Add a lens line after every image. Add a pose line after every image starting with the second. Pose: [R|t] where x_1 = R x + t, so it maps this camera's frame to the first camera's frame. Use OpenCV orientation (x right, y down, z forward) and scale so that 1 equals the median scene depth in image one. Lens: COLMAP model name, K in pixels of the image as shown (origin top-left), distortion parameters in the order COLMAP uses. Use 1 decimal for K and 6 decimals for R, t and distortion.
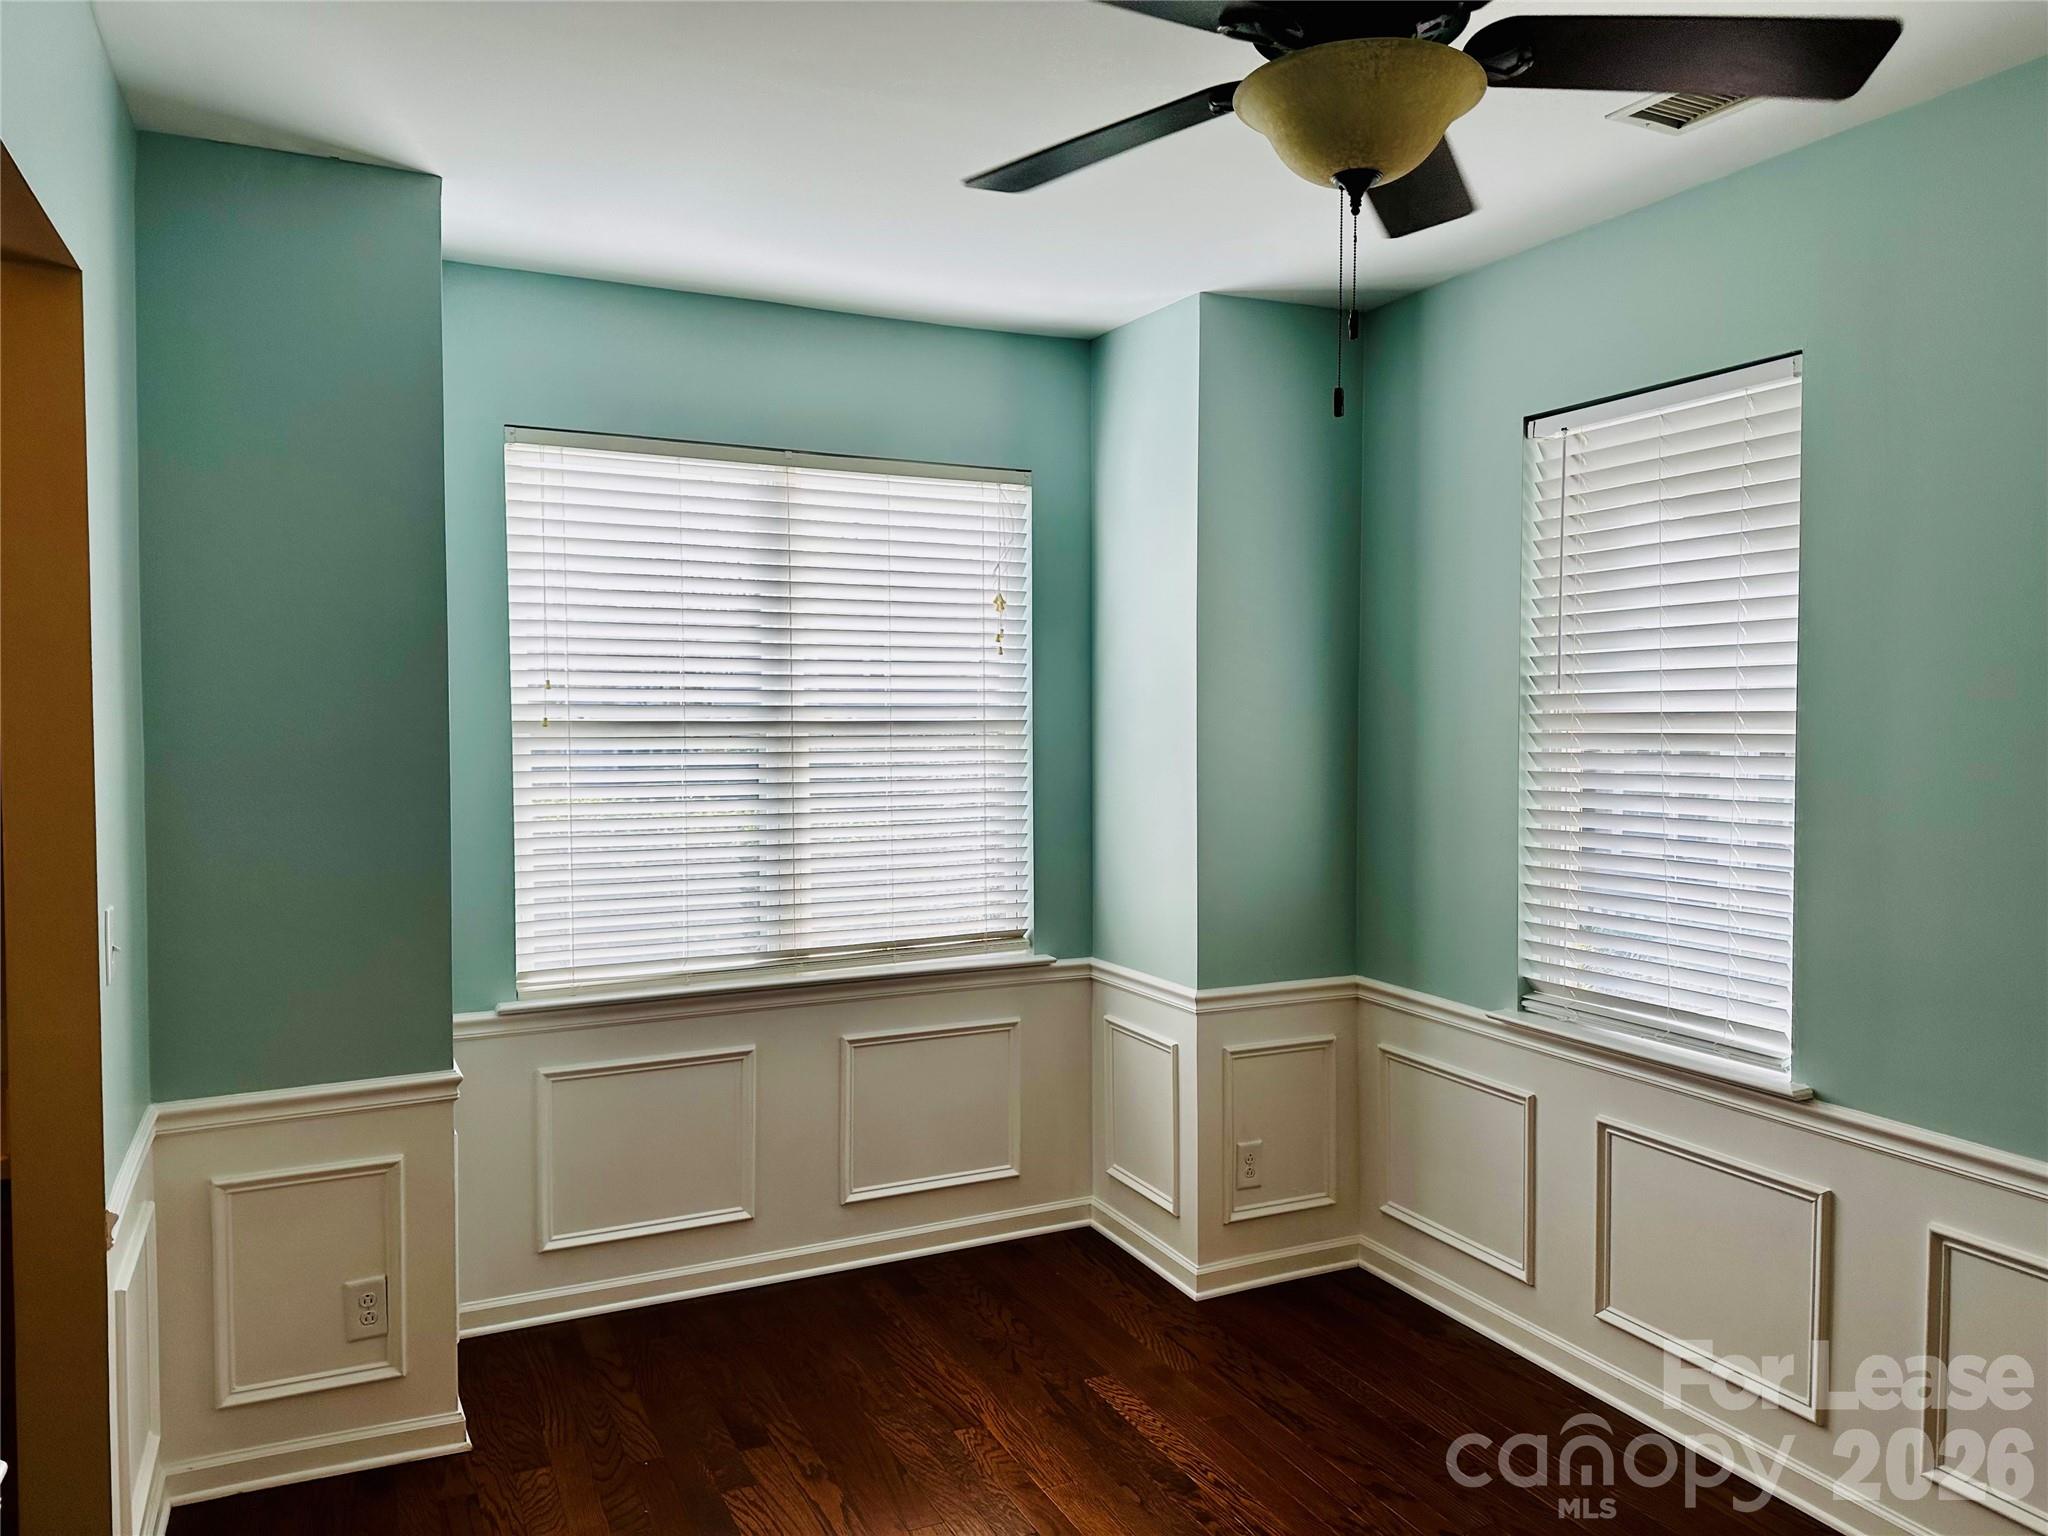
lens RADIAL K [[1430.1, 0, 1005.4], [0, 1430.1, 740.5], [0, 0, 1]] dist [0.091769, -0.118755]
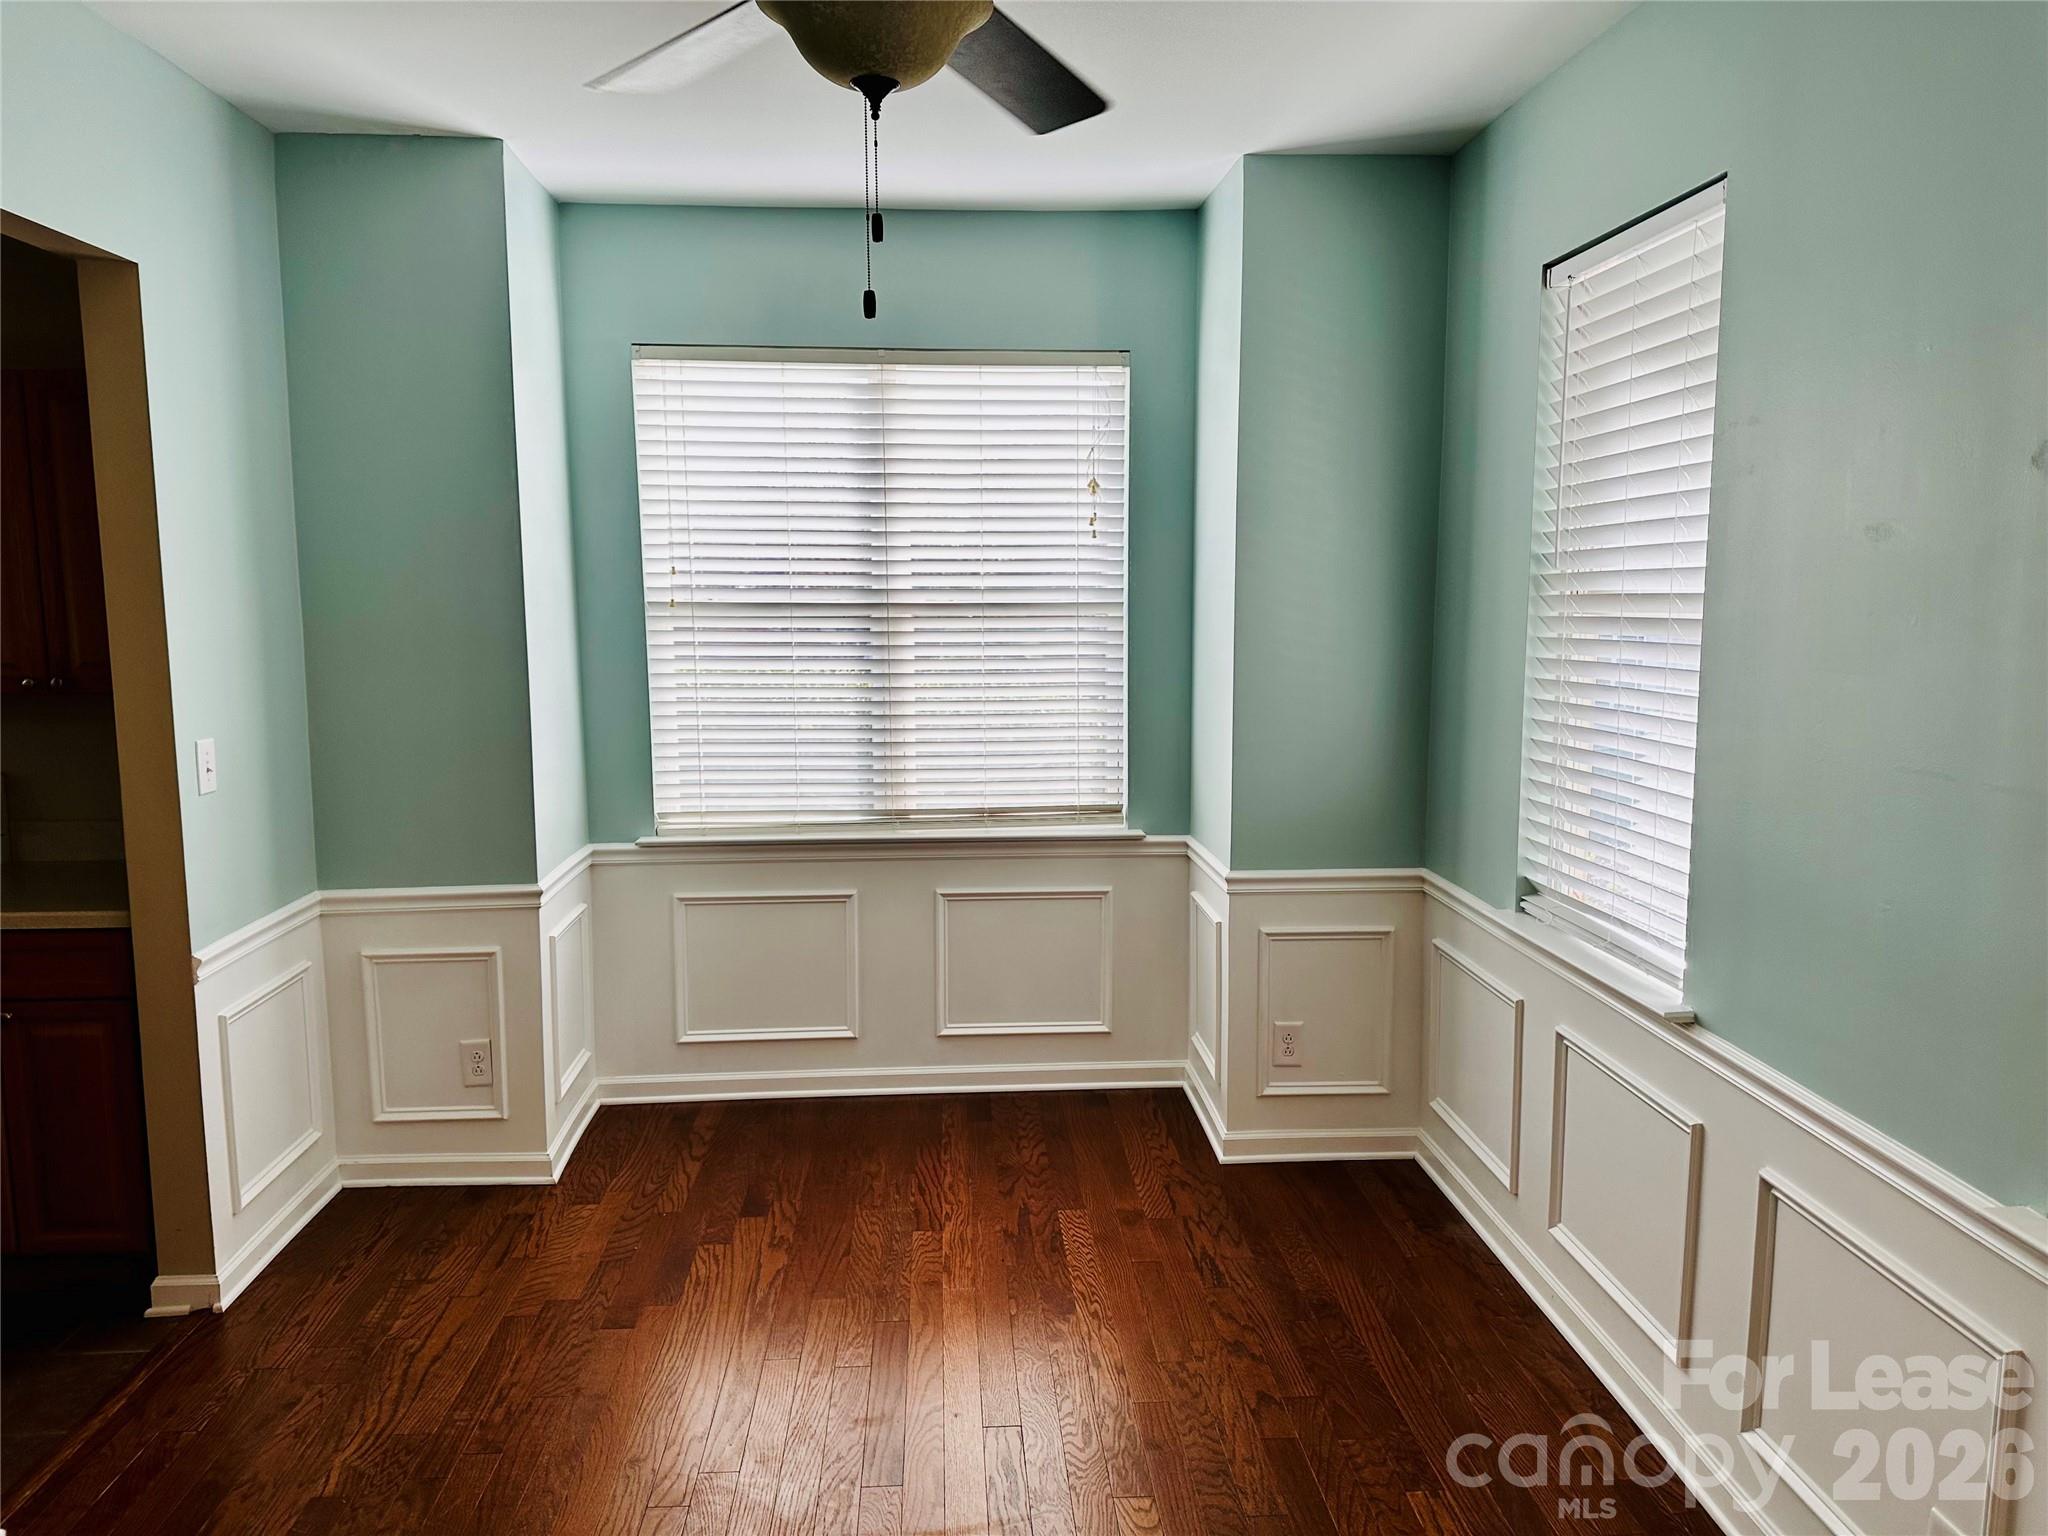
lens RADIAL K [[1430.1, 0, 1024.2], [0, 1430.1, 751.4], [0, 0, 1]] dist [0.091769, -0.118755]
pose [[0.929660, 0.040282, -0.366210, 0.378213], [-0.006099, 0.995551, 0.094025, -0.004136], [0.368368, -0.085178, 0.925770, 0.015965]]
